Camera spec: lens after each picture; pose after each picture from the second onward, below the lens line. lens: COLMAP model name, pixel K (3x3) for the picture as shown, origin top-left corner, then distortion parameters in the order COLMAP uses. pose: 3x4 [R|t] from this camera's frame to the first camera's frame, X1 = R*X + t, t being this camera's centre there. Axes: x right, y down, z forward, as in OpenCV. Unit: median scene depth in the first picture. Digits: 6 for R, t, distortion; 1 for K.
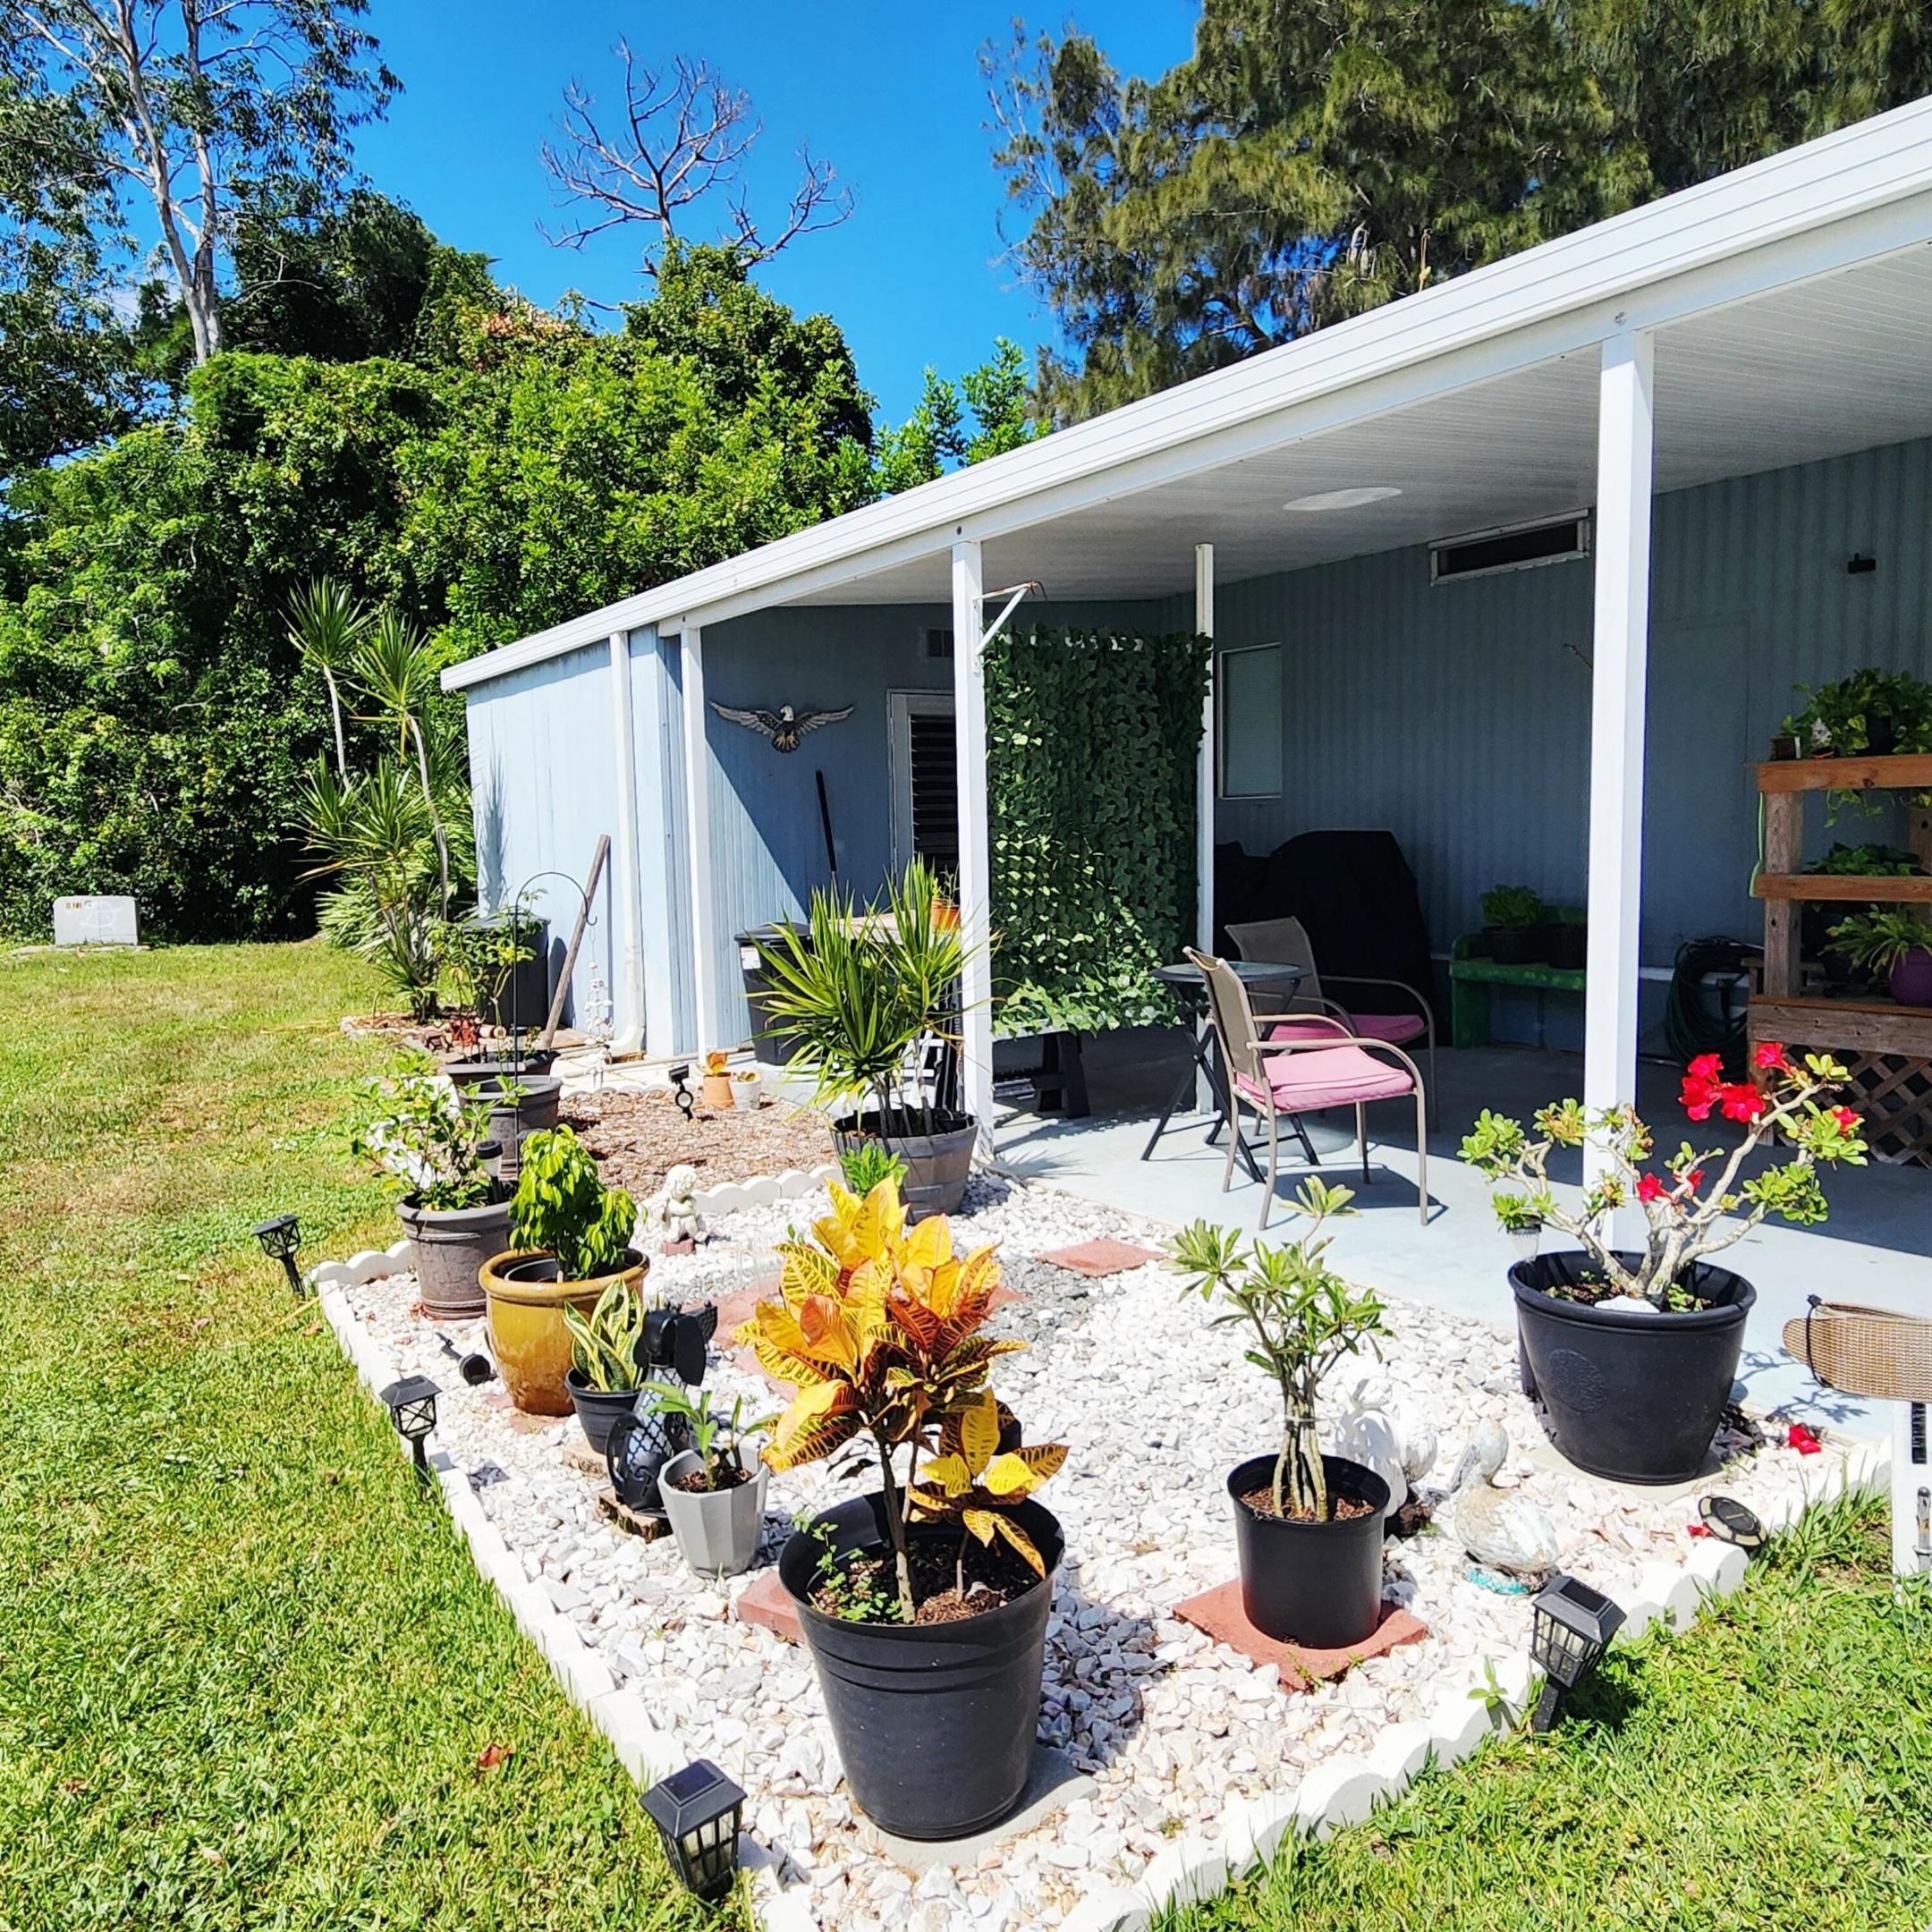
lens RADIAL K [[1501.5, 0, 966.0], [0, 1501.5, 966.0], [0, 0, 1]] dist [0.038584, -0.037532]
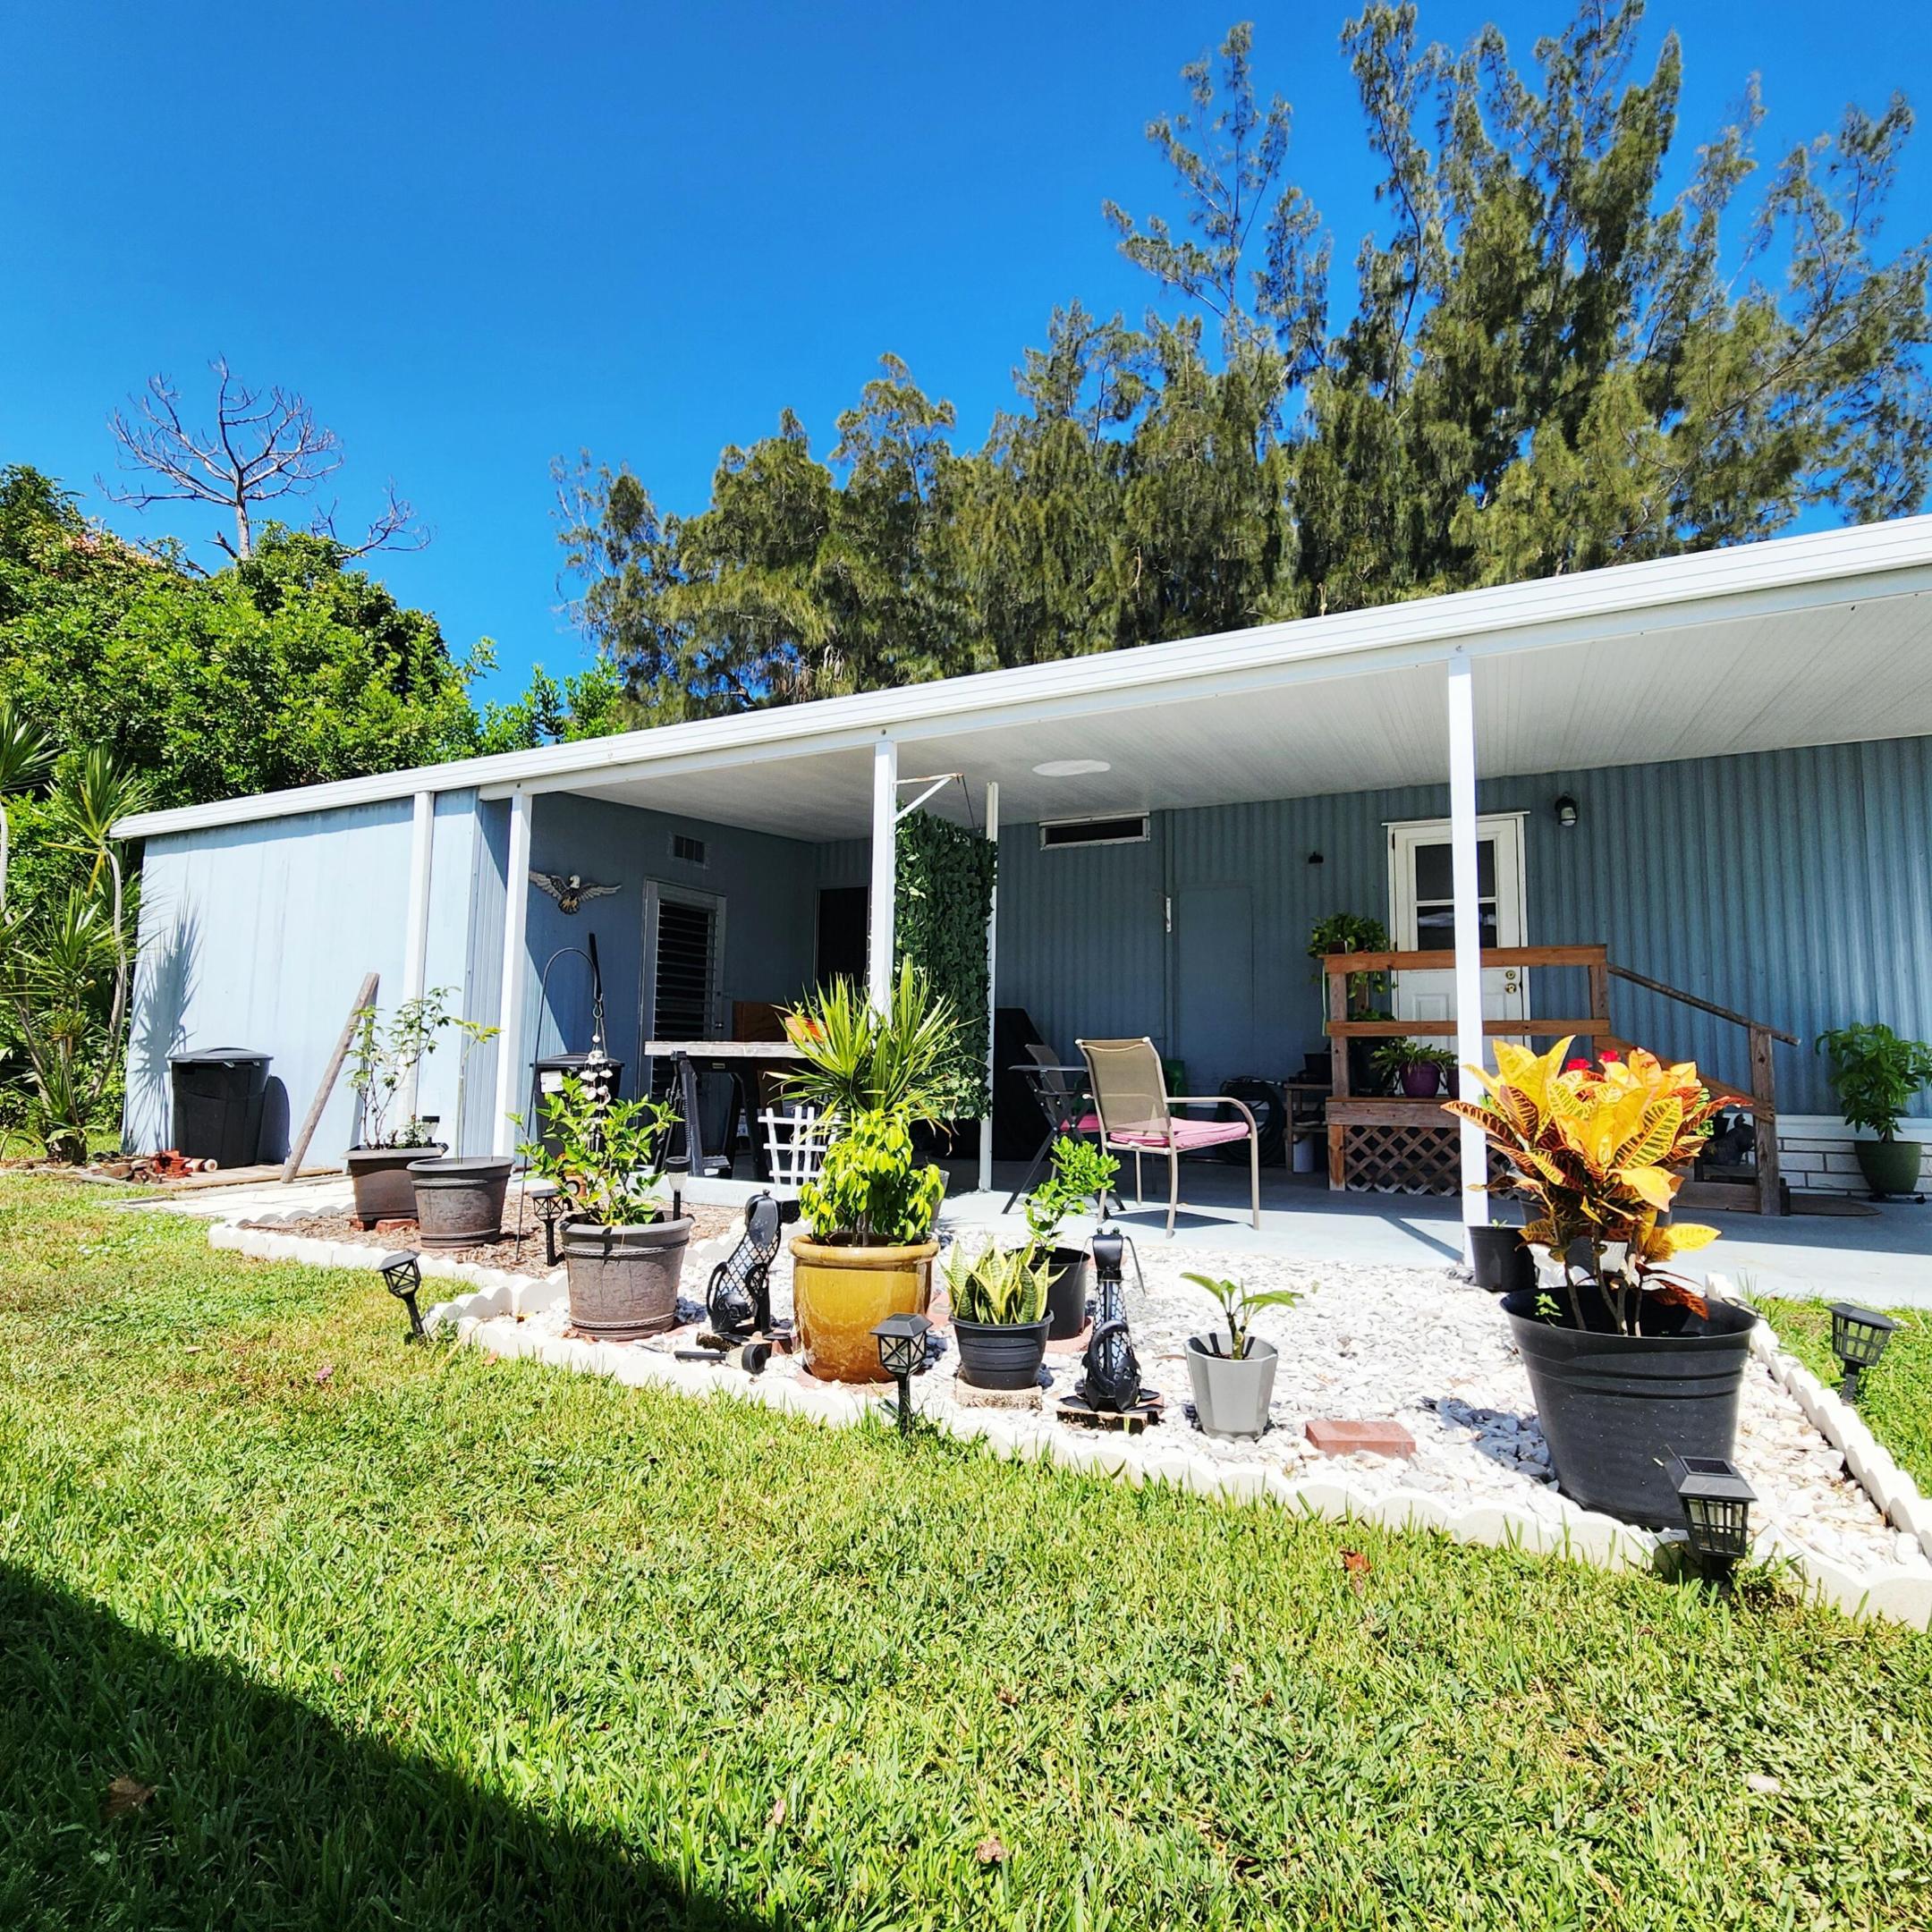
lens RADIAL K [[1118.4, 0, 966.0], [0, 1118.4, 966.0], [0, 0, 1]] dist [0.010752, -0.001109]
pose [[0.857614, 0.085950, 0.507061, -0.171741], [0.018259, 0.980226, -0.197038, 0.044445], [-0.513970, 0.178241, 0.839086, 0.066663]]
